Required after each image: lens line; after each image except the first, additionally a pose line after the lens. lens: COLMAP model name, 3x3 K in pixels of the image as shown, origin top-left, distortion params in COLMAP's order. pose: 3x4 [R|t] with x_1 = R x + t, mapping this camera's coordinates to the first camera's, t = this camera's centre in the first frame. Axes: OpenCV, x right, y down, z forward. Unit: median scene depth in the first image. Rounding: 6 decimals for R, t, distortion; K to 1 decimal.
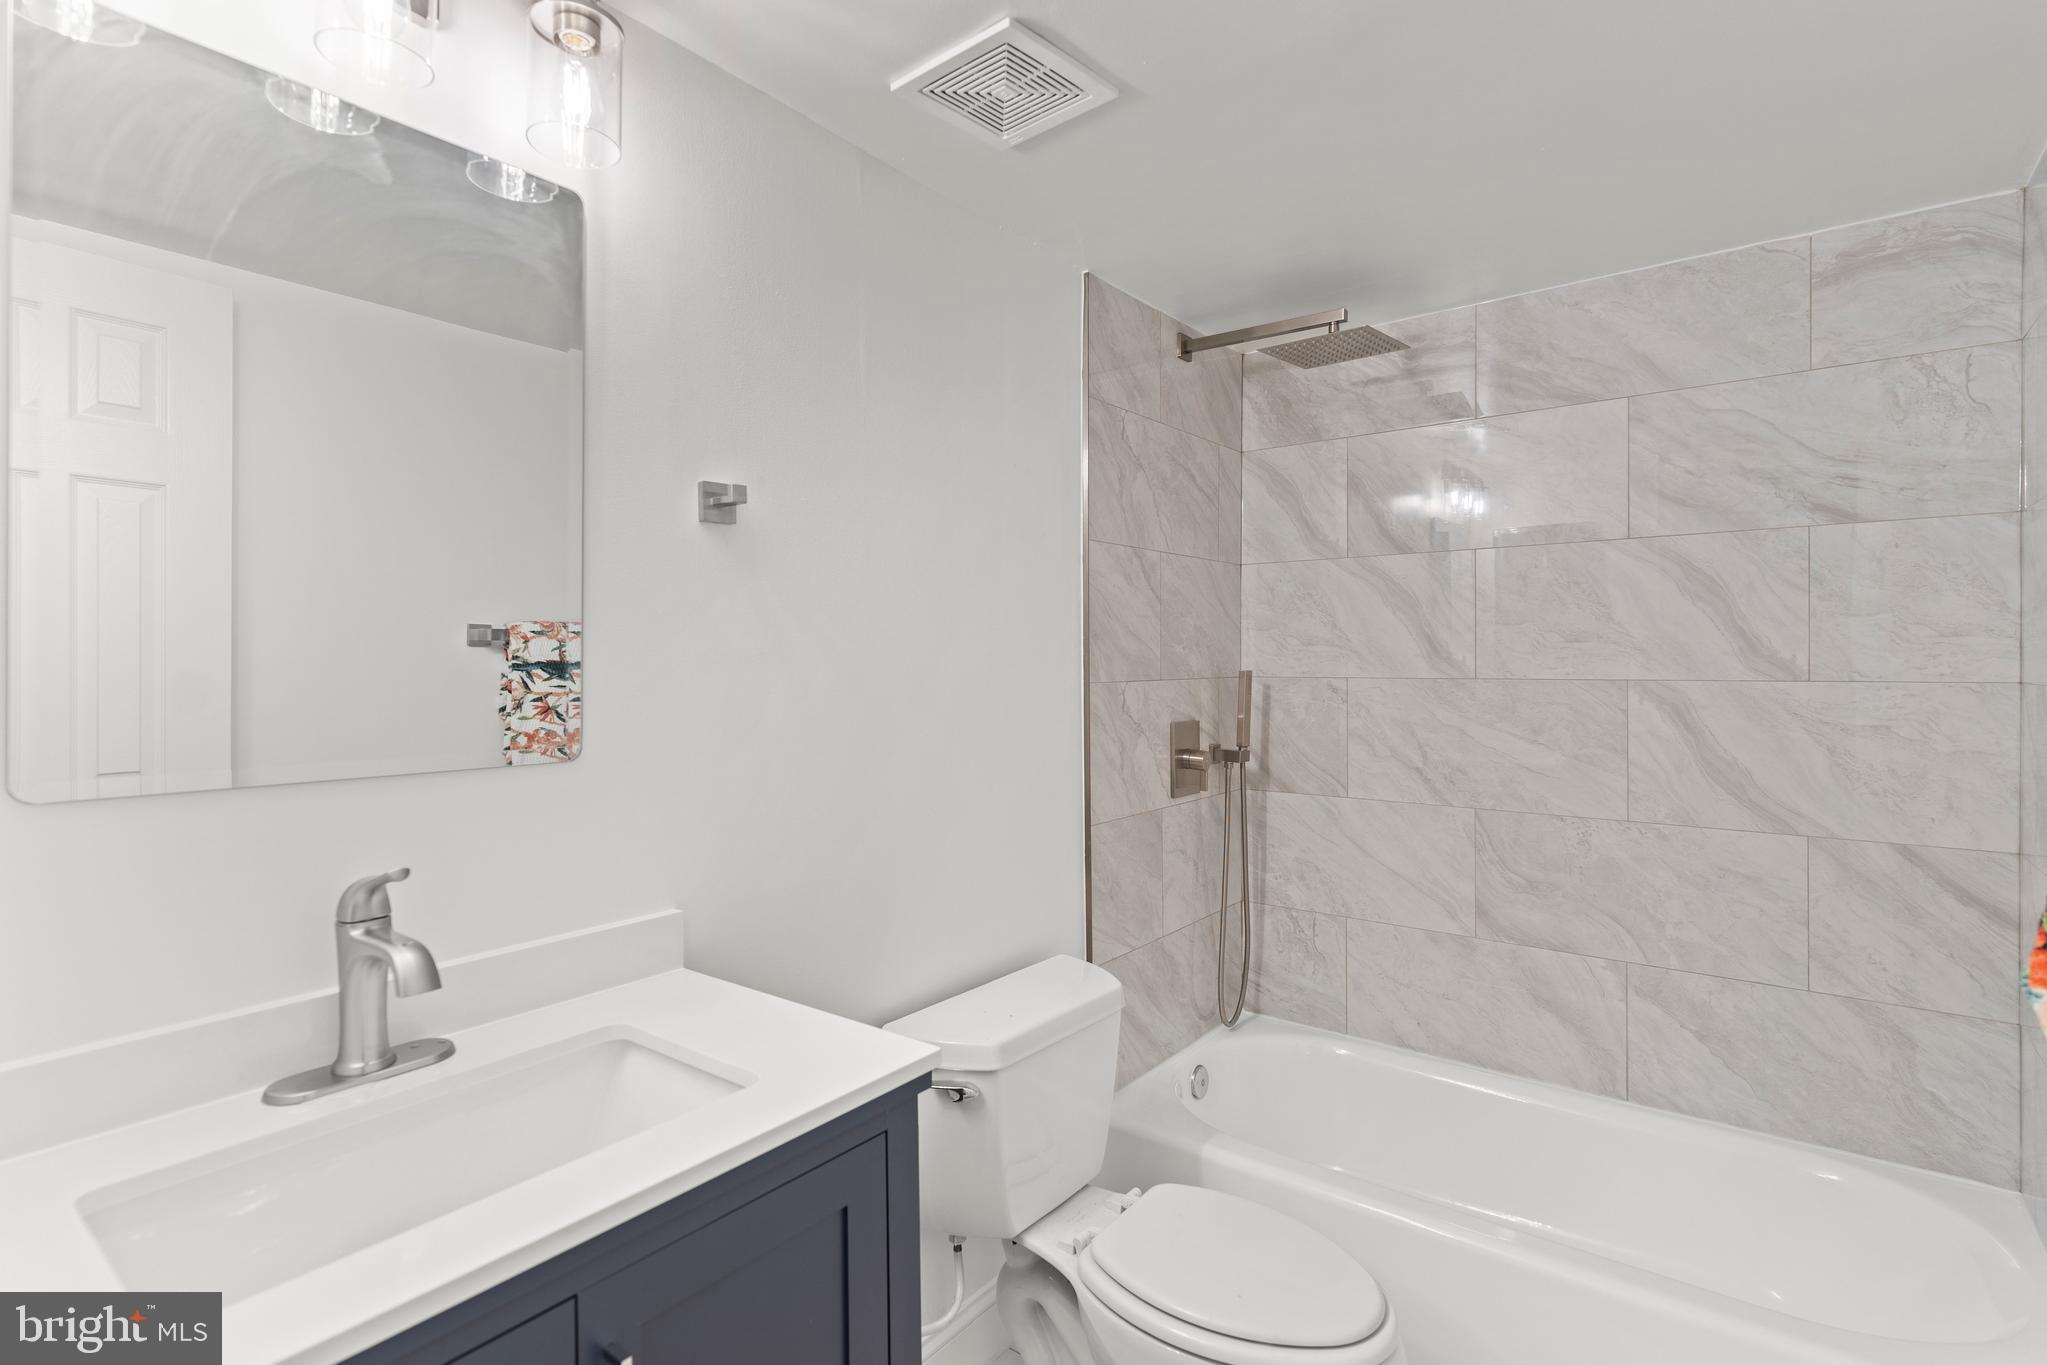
lens RADIAL K [[980.7, 0, 1015.1], [0, 980.7, 661.0], [0, 0, 1]] dist [0.001995, 0.000642]
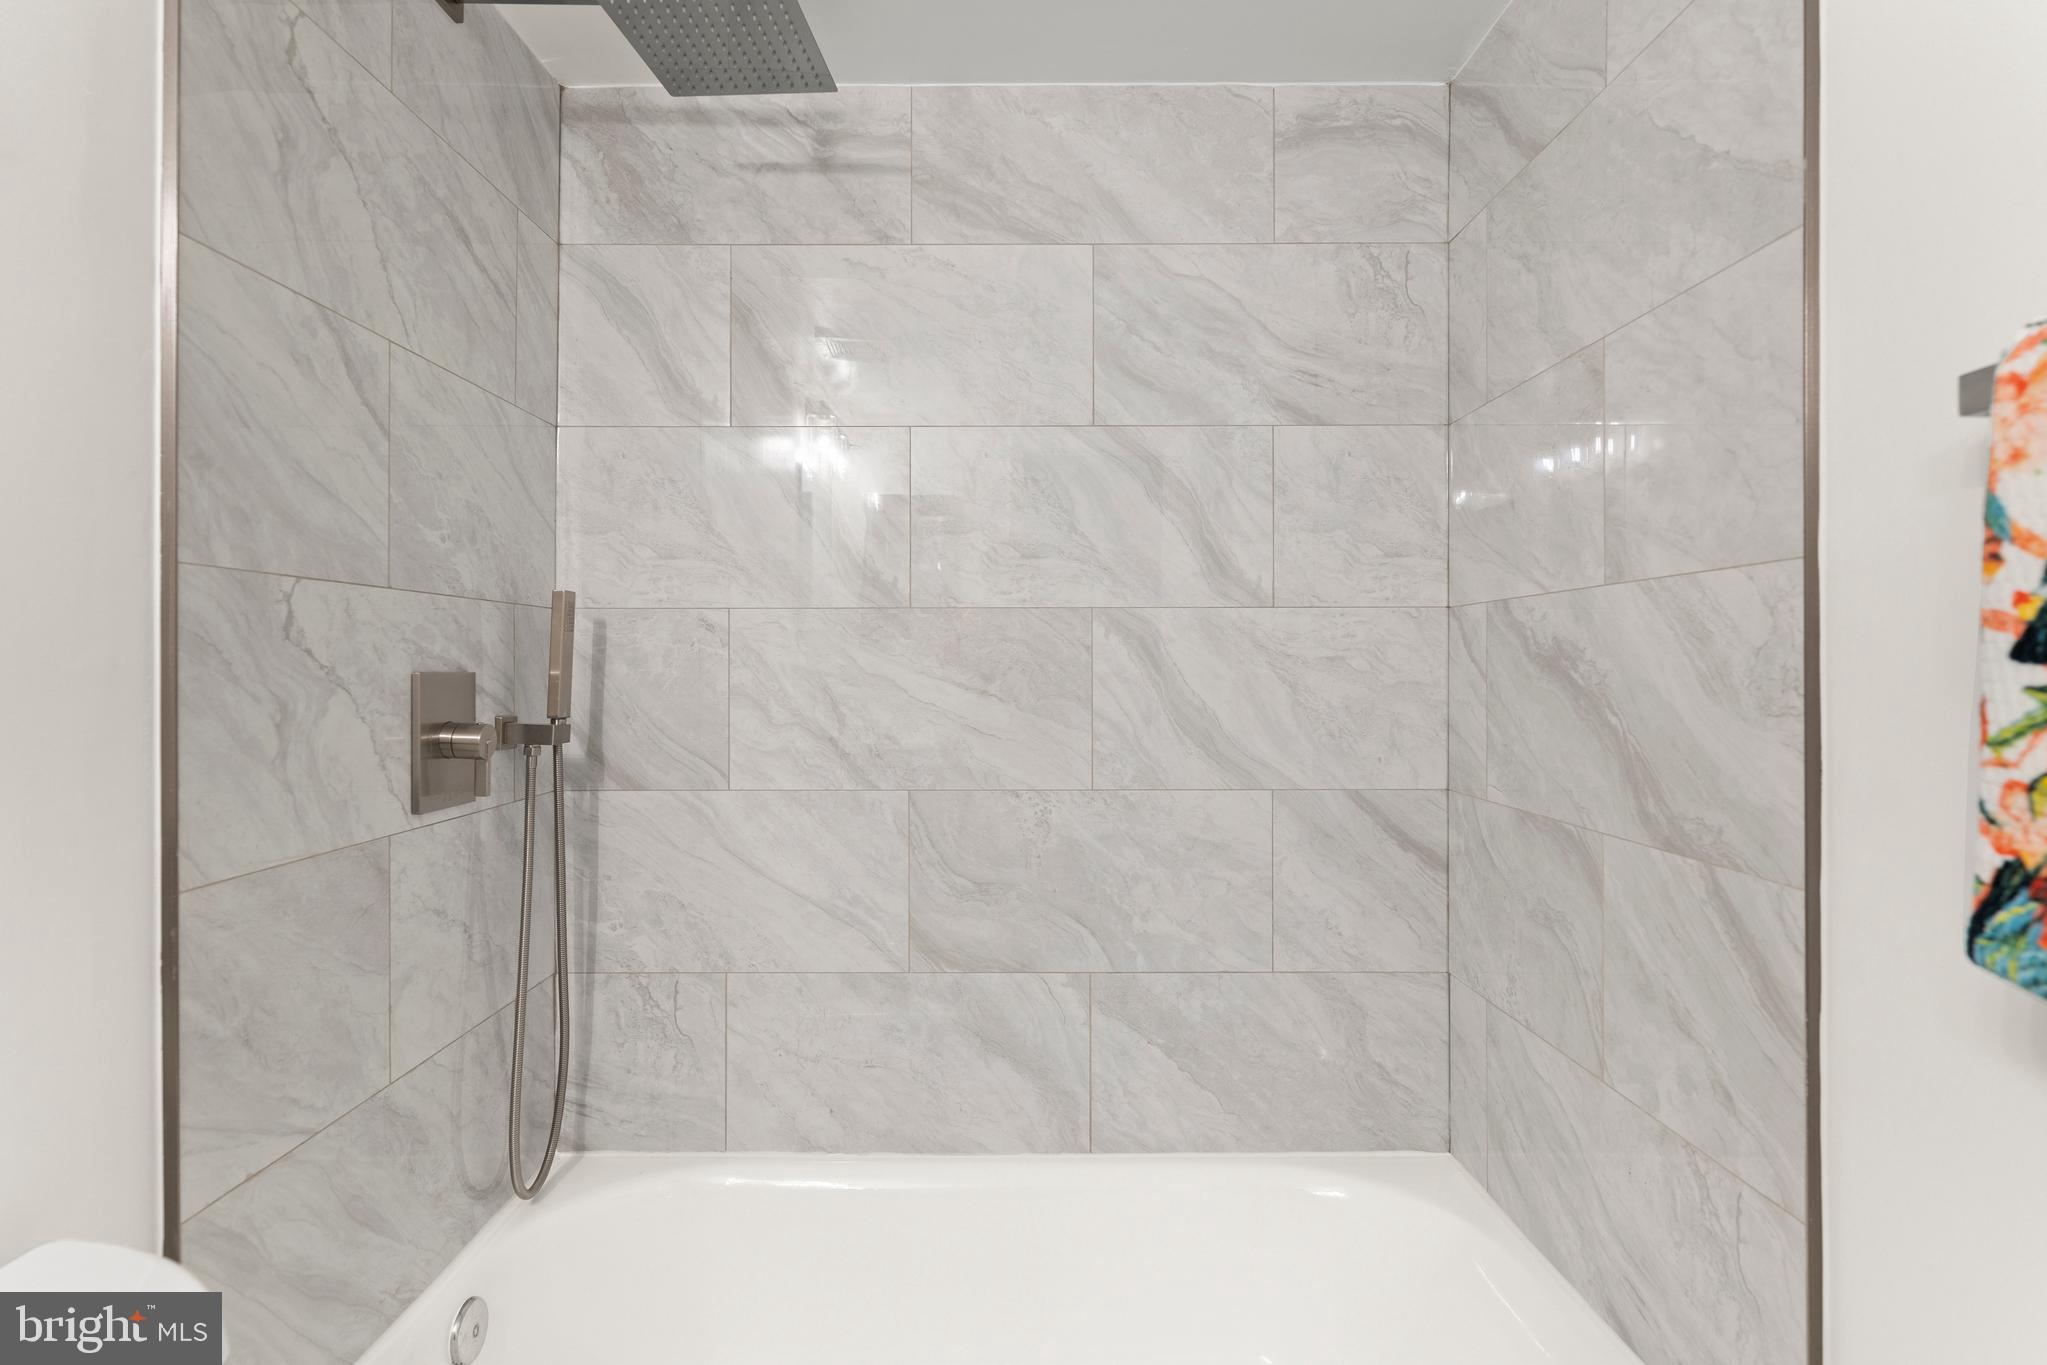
lens RADIAL K [[980.7, 0, 1015.1], [0, 980.7, 661.0], [0, 0, 1]] dist [0.001995, 0.000642]
pose [[0.787684, 0.006931, 0.616041, 0.094801], [-0.001501, 0.999955, -0.009332, 0.065814], [-0.616078, 0.006426, 0.787659, 0.408636]]
